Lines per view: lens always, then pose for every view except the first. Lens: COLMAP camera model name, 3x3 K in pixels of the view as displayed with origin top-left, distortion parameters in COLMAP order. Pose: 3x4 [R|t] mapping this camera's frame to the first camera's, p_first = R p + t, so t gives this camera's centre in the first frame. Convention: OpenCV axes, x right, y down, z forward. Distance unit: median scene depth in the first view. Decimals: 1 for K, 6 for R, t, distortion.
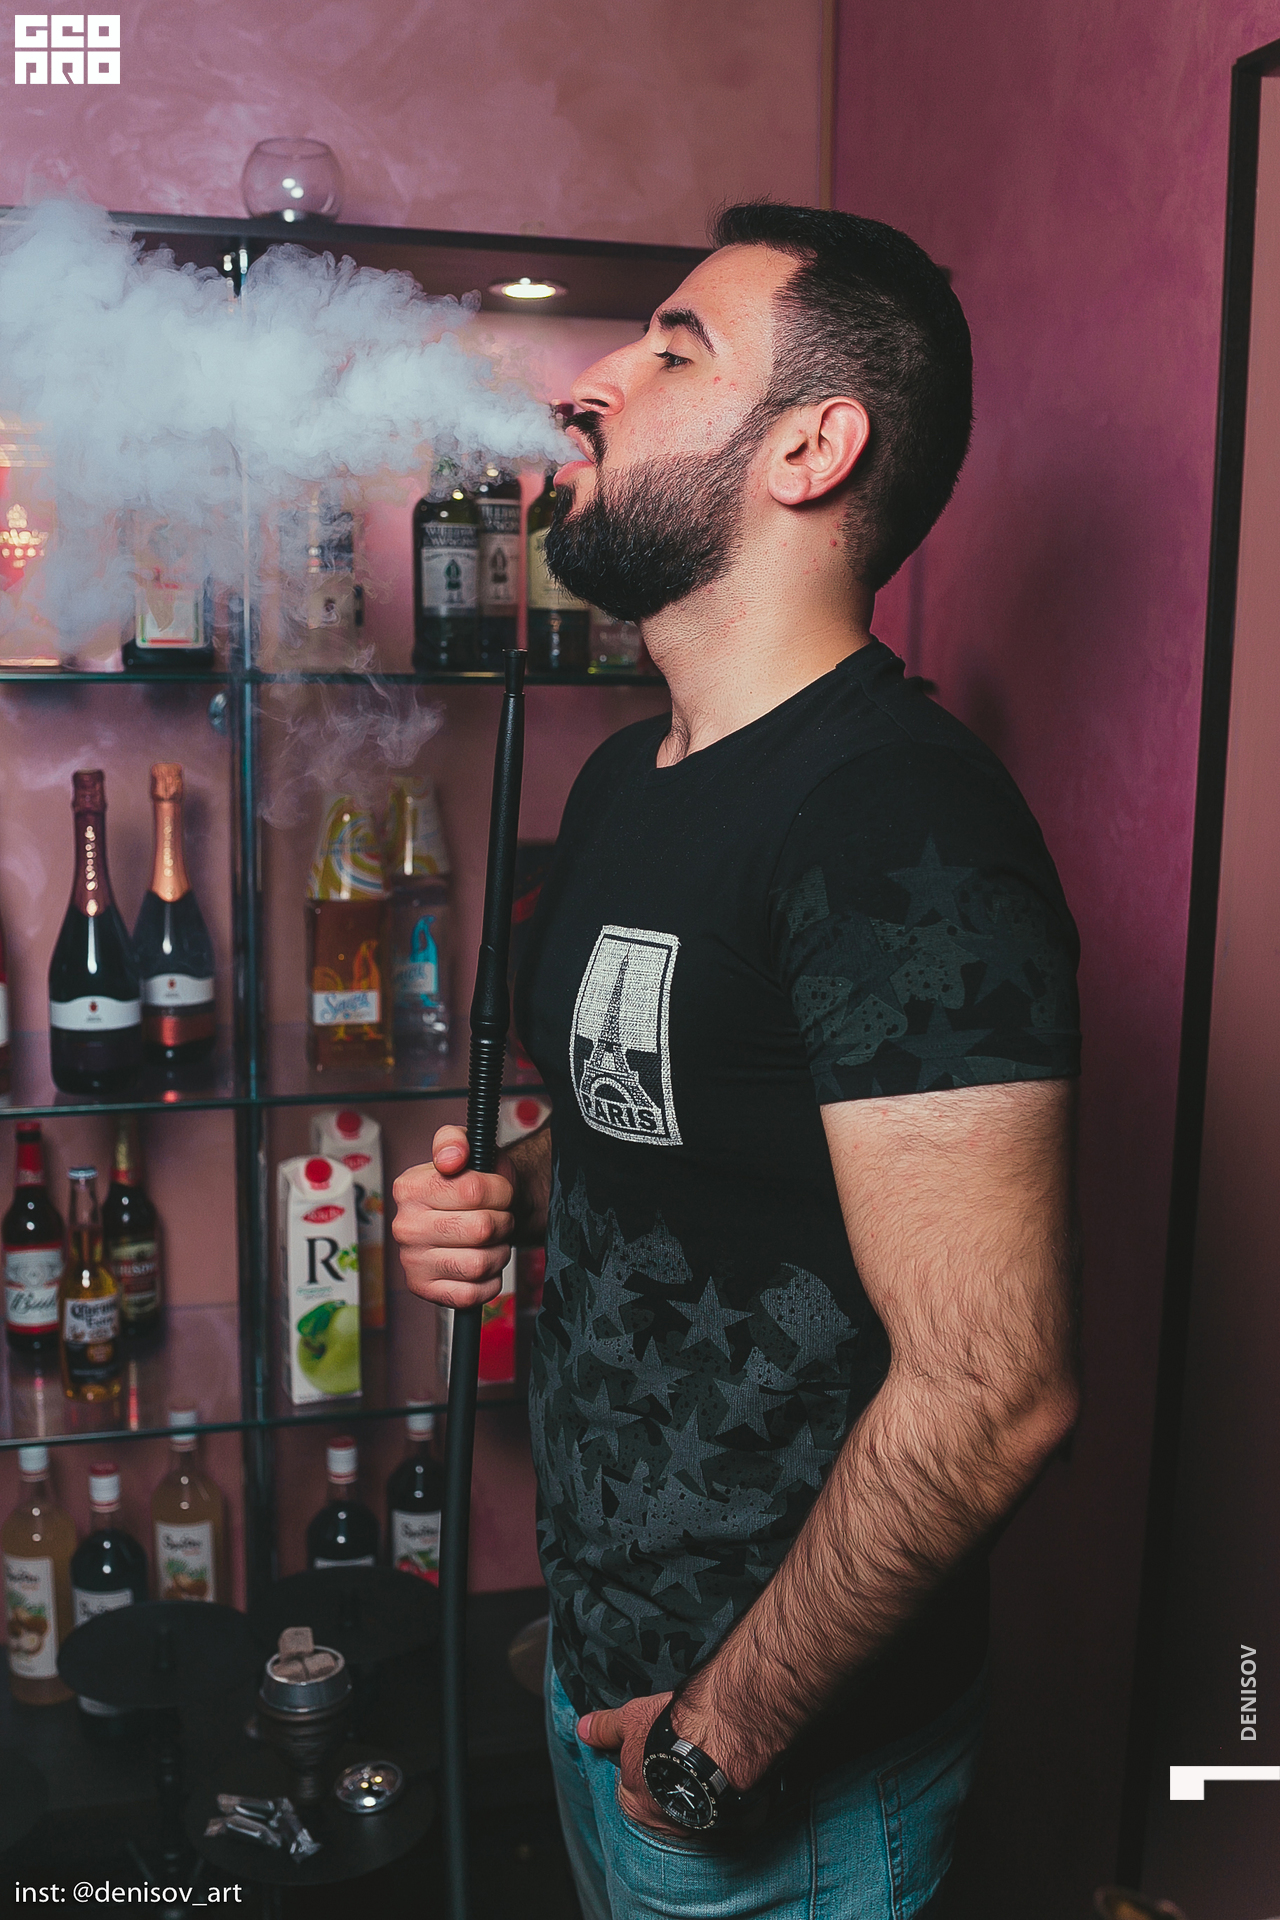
lens RADIAL K [[1896.7, 0, 636.1], [0, 1896.7, 958.4], [0, 0, 1]] dist [-0.081114, -0.006453]
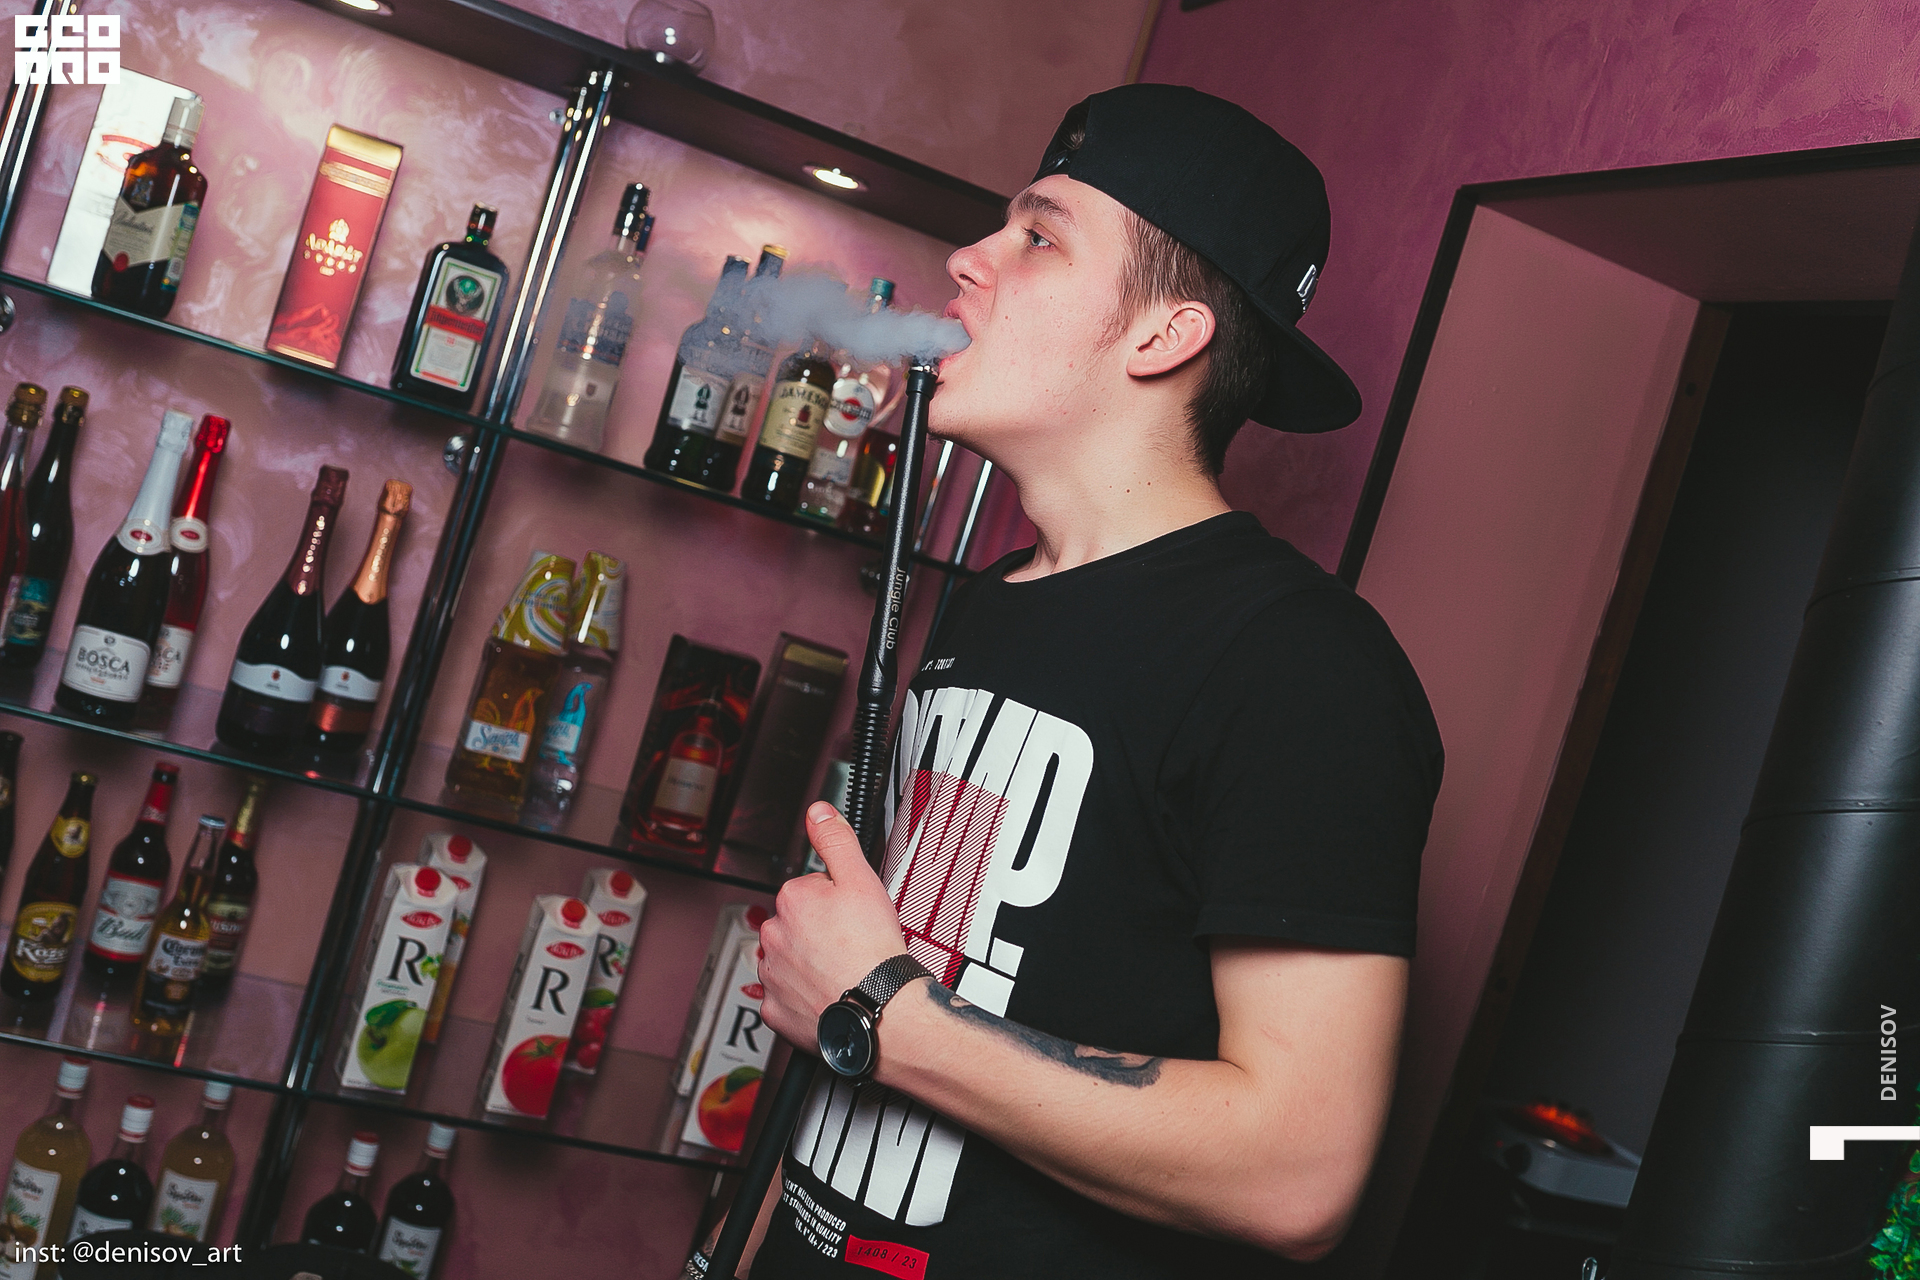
lens RADIAL K [[1896.7, 0, 966.1], [0, 1896.7, 632.1], [0, 0, 1]] dist [-0.081114, -0.006453]
pose [[0.953844, 0.278064, 0.113415, -0.035880], [-0.263980, 0.956424, -0.124772, 0.029954], [-0.143167, 0.089074, 0.985682, -0.118130]]
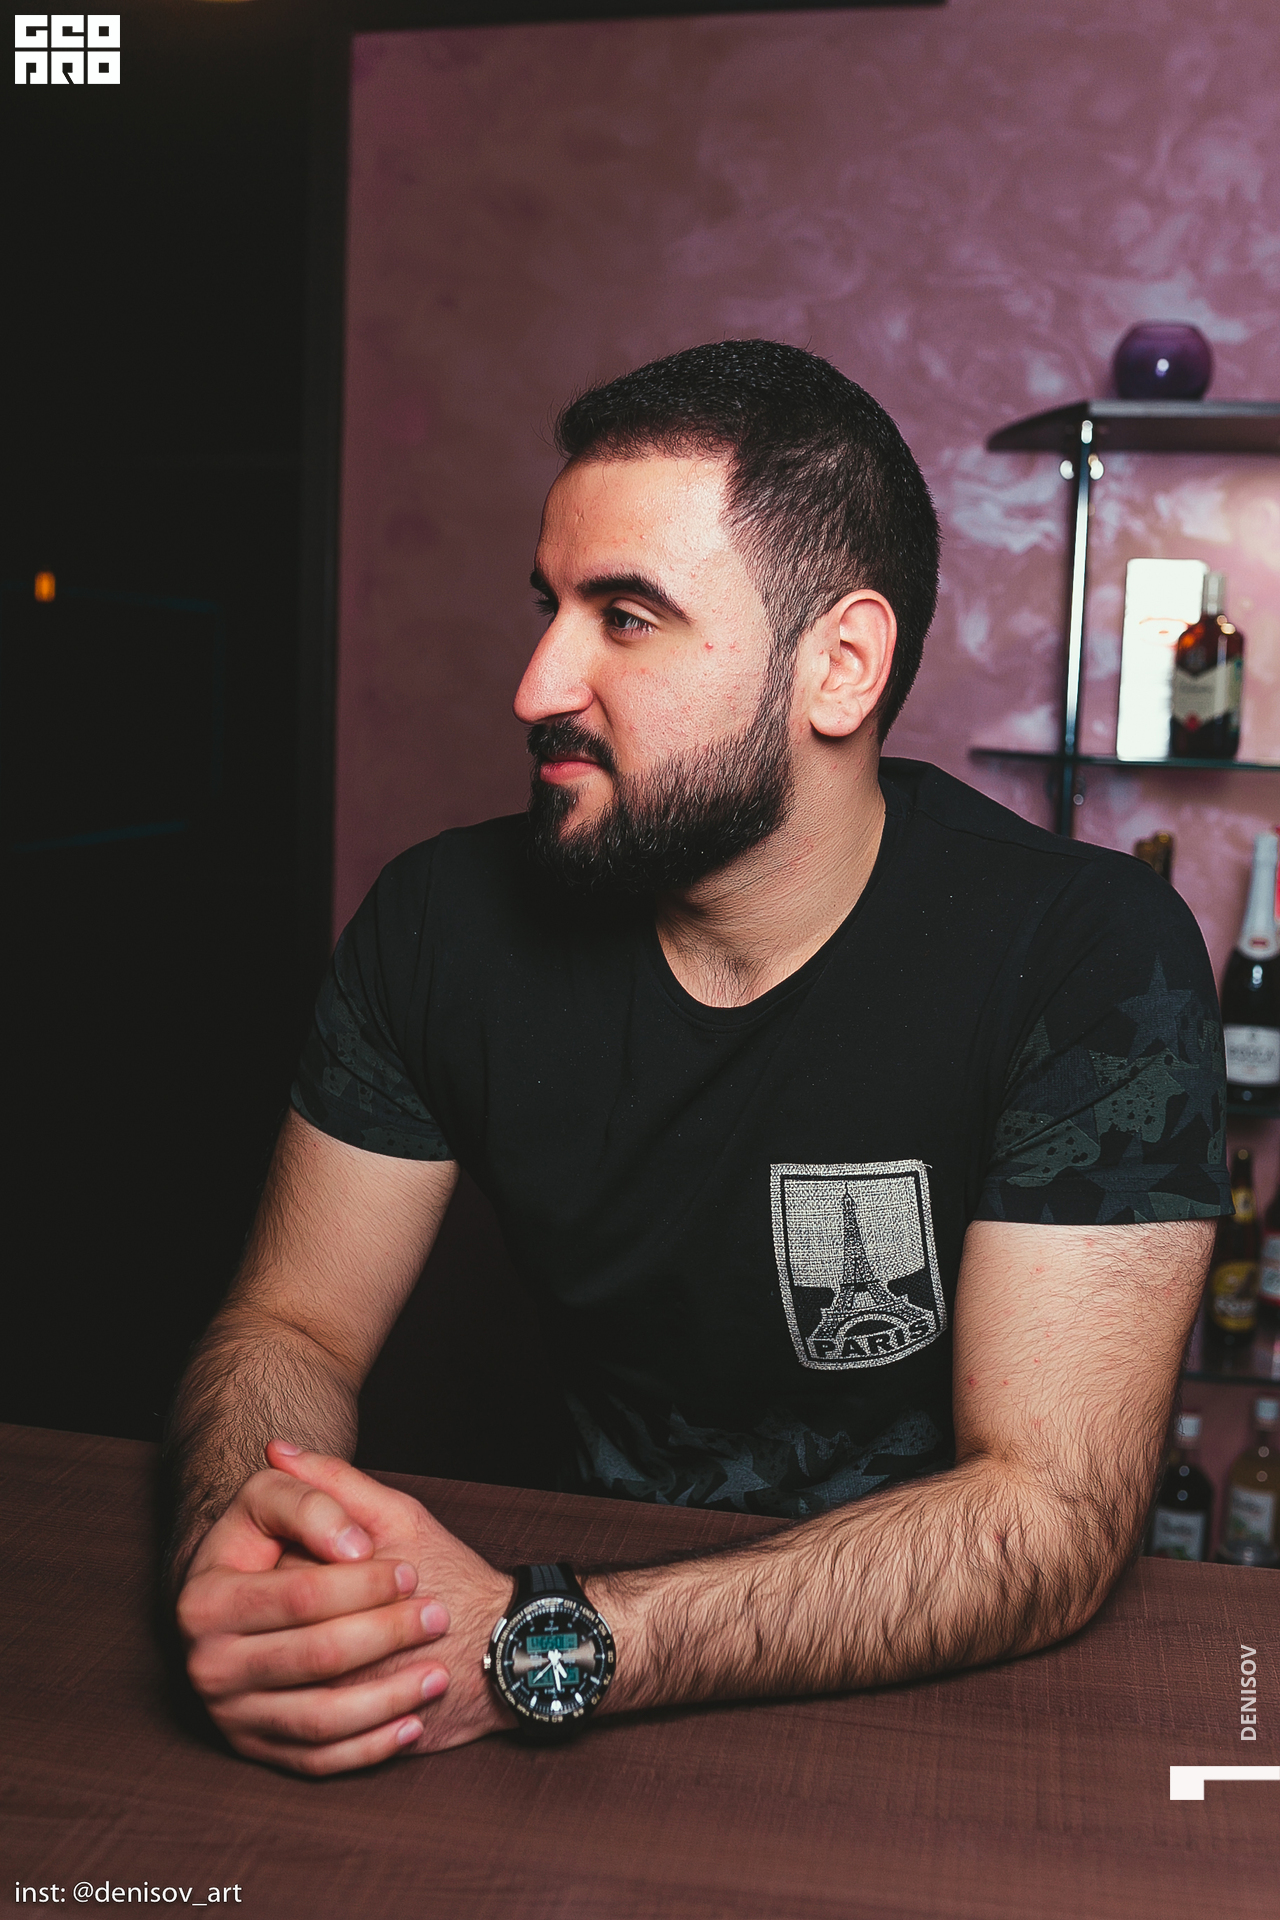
lens RADIAL K [[1896.7, 0, 636.1], [0, 1896.7, 958.4], [0, 0, 1]] dist [-0.081114, -0.006453]
pose [[0.886753, 0.073589, -0.456347, -0.163429], [-0.094034, 0.995321, -0.022222, 0.045017], [0.452577, 0.062618, 0.889524, -0.301682]]
